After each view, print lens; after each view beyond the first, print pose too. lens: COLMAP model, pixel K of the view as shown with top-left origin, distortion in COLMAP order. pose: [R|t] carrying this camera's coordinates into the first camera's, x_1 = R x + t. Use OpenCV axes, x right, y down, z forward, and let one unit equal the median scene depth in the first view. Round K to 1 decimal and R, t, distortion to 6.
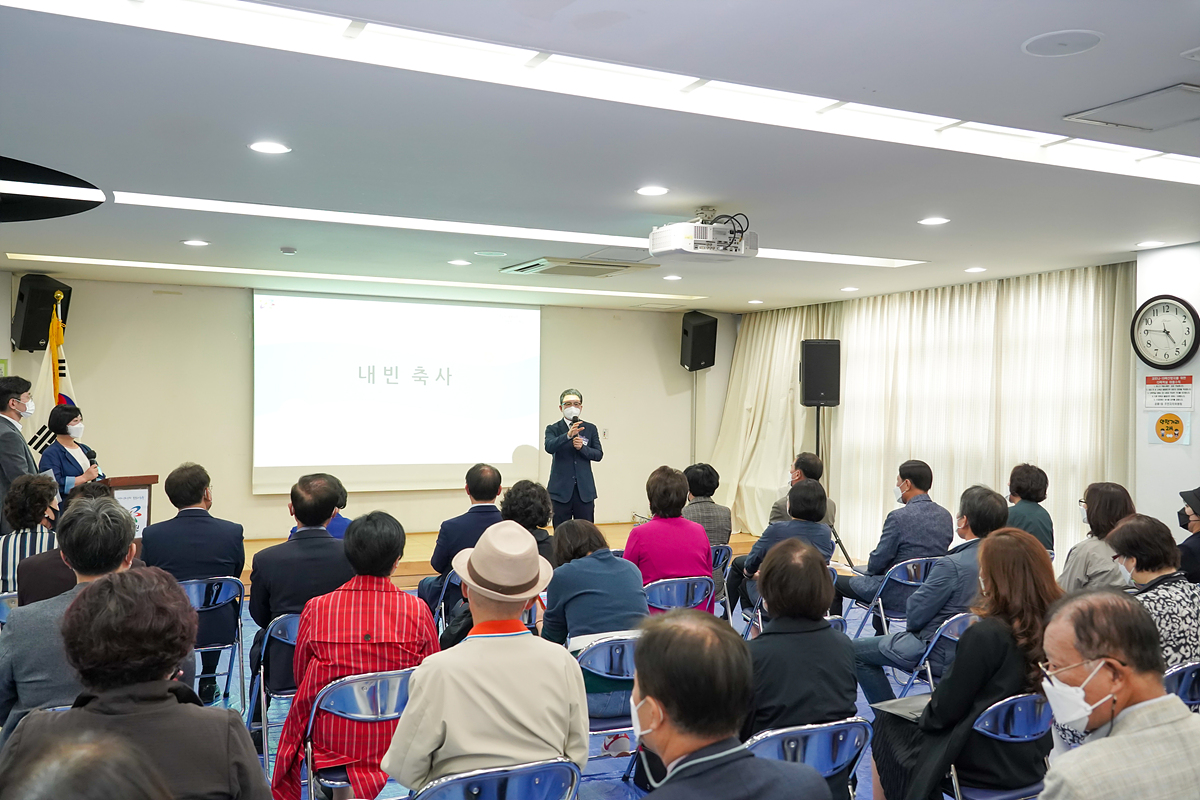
lens RADIAL K [[1047.7, 0, 600.0], [0, 1047.7, 400.0], [0, 0, 1]] dist [0.035664, 0.005815]
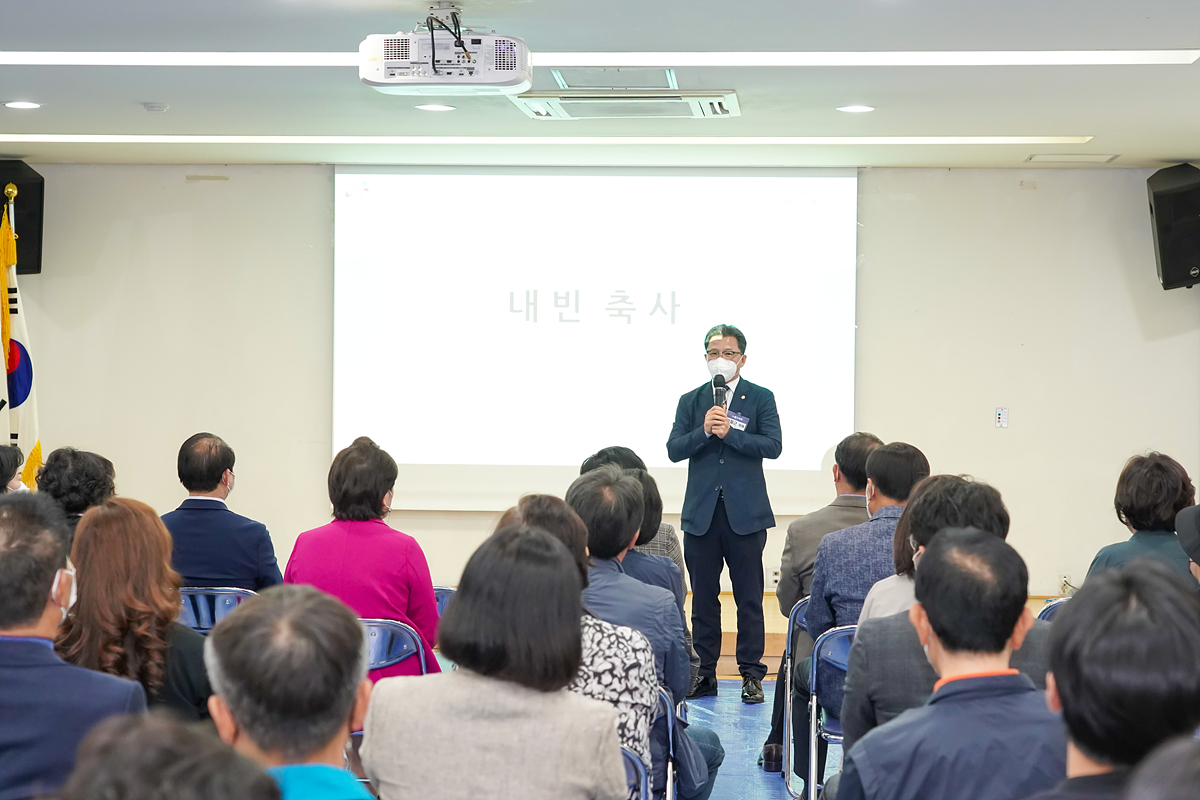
lens RADIAL K [[2137.8, 0, 526.6], [0, 2137.8, 459.8], [0, 0, 1]] dist [0.029291, 0.137534]
pose [[0.874934, 0.019271, -0.483858, 0.368396], [0.000579, 0.999165, 0.040841, 0.012737], [0.484241, -0.036013, 0.874193, -0.018199]]
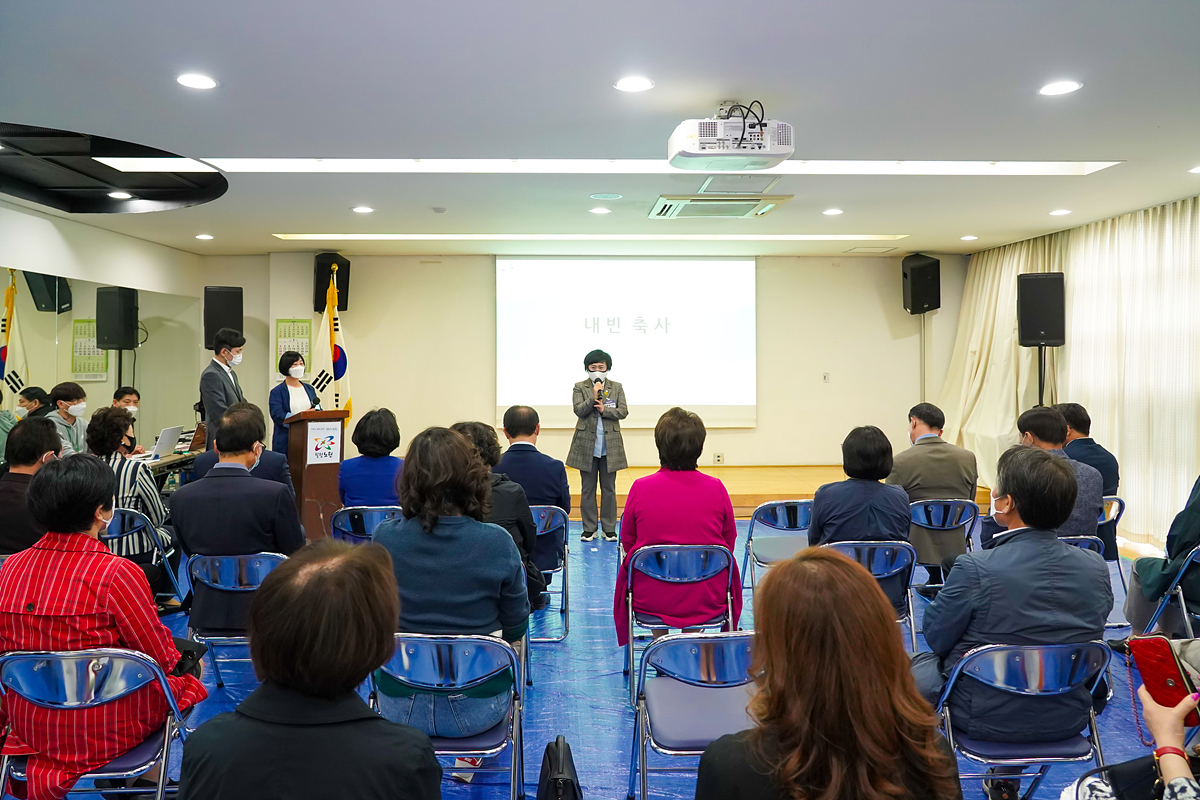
lens RADIAL K [[840.8, 0, 559.7], [0, 840.8, 353.2], [0, 0, 1]] dist [-0.011589, -0.001092]
pose [[0.911408, -0.012540, -0.411313, 0.128595], [0.012088, 0.999920, -0.003701, 0.009583], [0.411327, -0.001598, 0.911486, 0.168736]]
